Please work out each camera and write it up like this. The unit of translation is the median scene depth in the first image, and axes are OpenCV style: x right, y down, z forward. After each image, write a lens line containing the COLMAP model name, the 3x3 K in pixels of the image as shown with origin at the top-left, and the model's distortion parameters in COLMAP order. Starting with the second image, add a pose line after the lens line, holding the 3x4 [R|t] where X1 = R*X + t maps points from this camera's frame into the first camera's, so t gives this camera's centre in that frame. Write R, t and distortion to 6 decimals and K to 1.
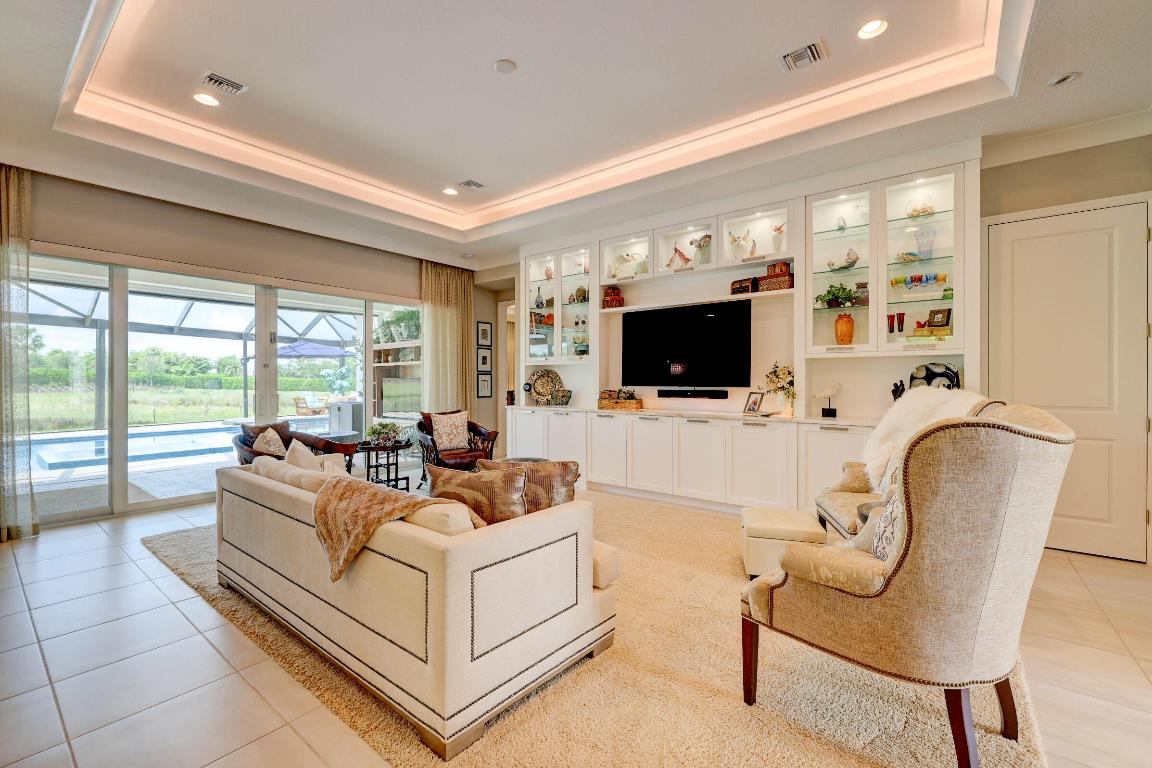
lens RADIAL K [[482.0, 0, 570.3], [0, 482.0, 381.7], [0, 0, 1]] dist [0.002631, -0.000678]
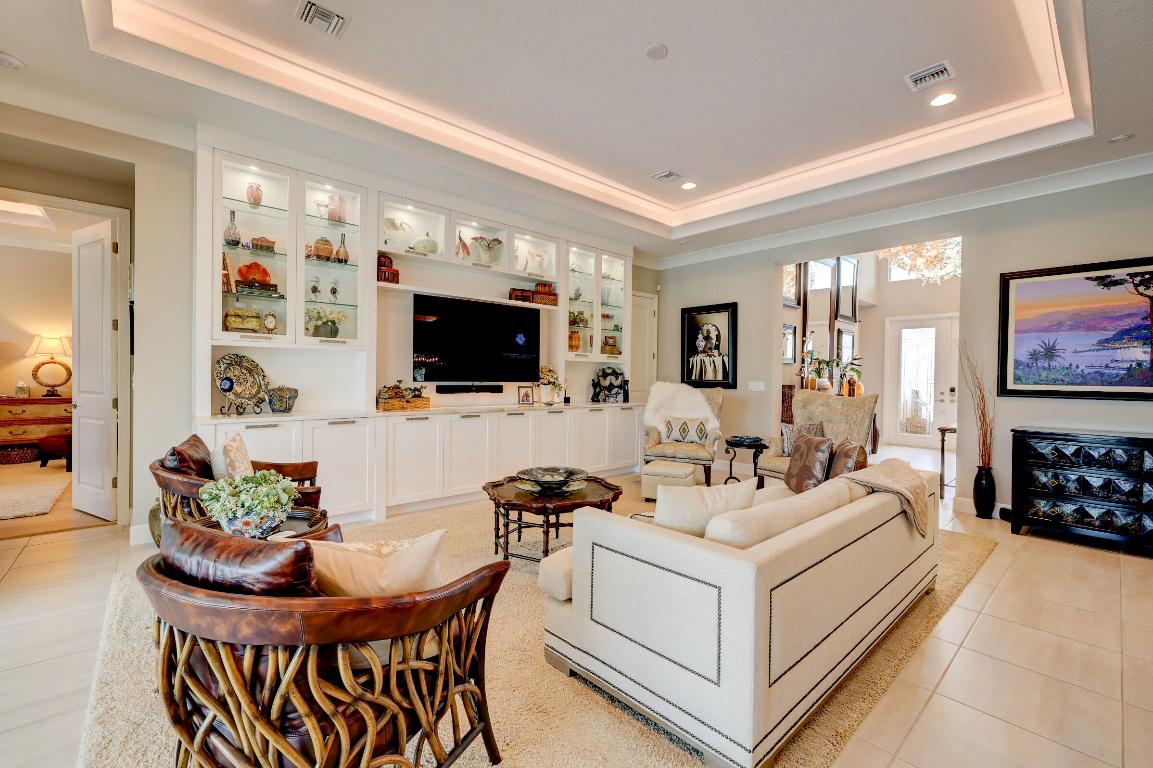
lens RADIAL K [[482.4, 0, 567.4], [0, 482.4, 381.3], [0, 0, 1]] dist [0.002631, -0.000678]
pose [[0.187418, -0.006445, 0.982259, -0.710577], [-0.010182, 0.999912, 0.008504, -0.001580], [-0.982227, -0.011595, 0.187336, 0.626531]]
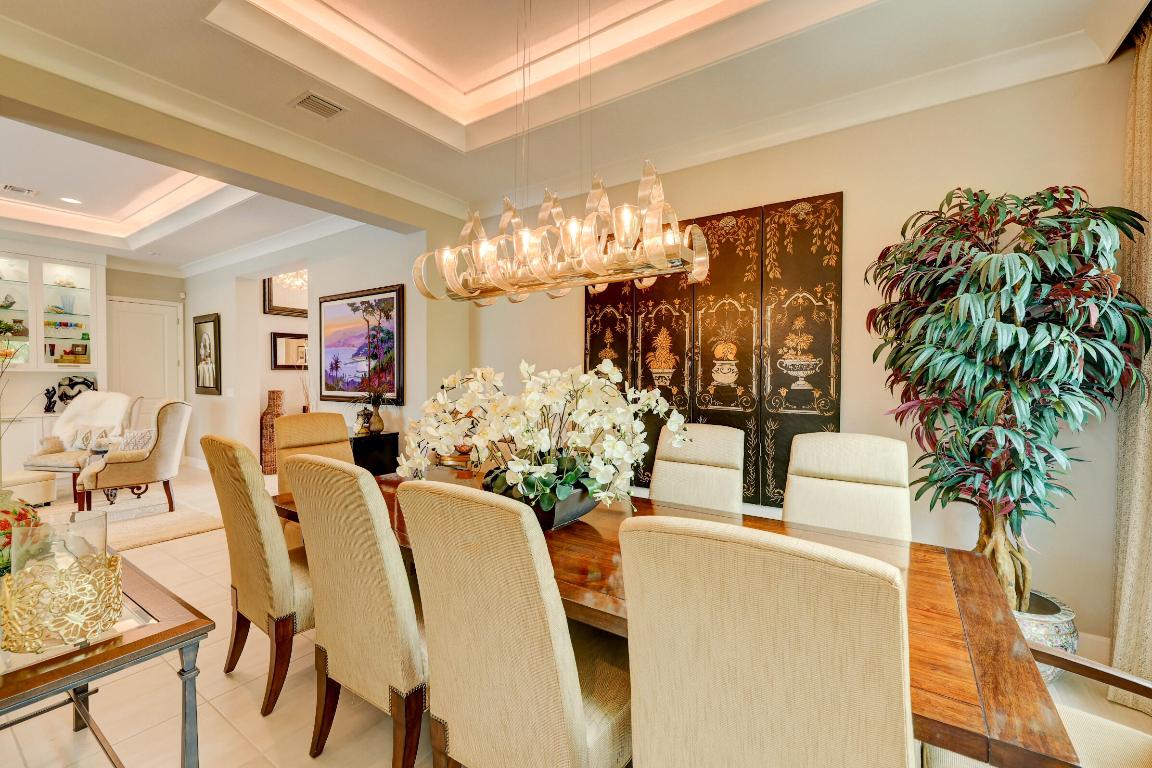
lens RADIAL K [[482.0, 0, 567.5], [0, 482.0, 383.0], [0, 0, 1]] dist [0.002631, -0.000678]
pose [[-0.061096, -0.013632, 0.998039, -0.774703], [0.001926, 0.999903, 0.013775, -0.026223], [-0.998130, 0.002764, -0.061064, -0.453480]]
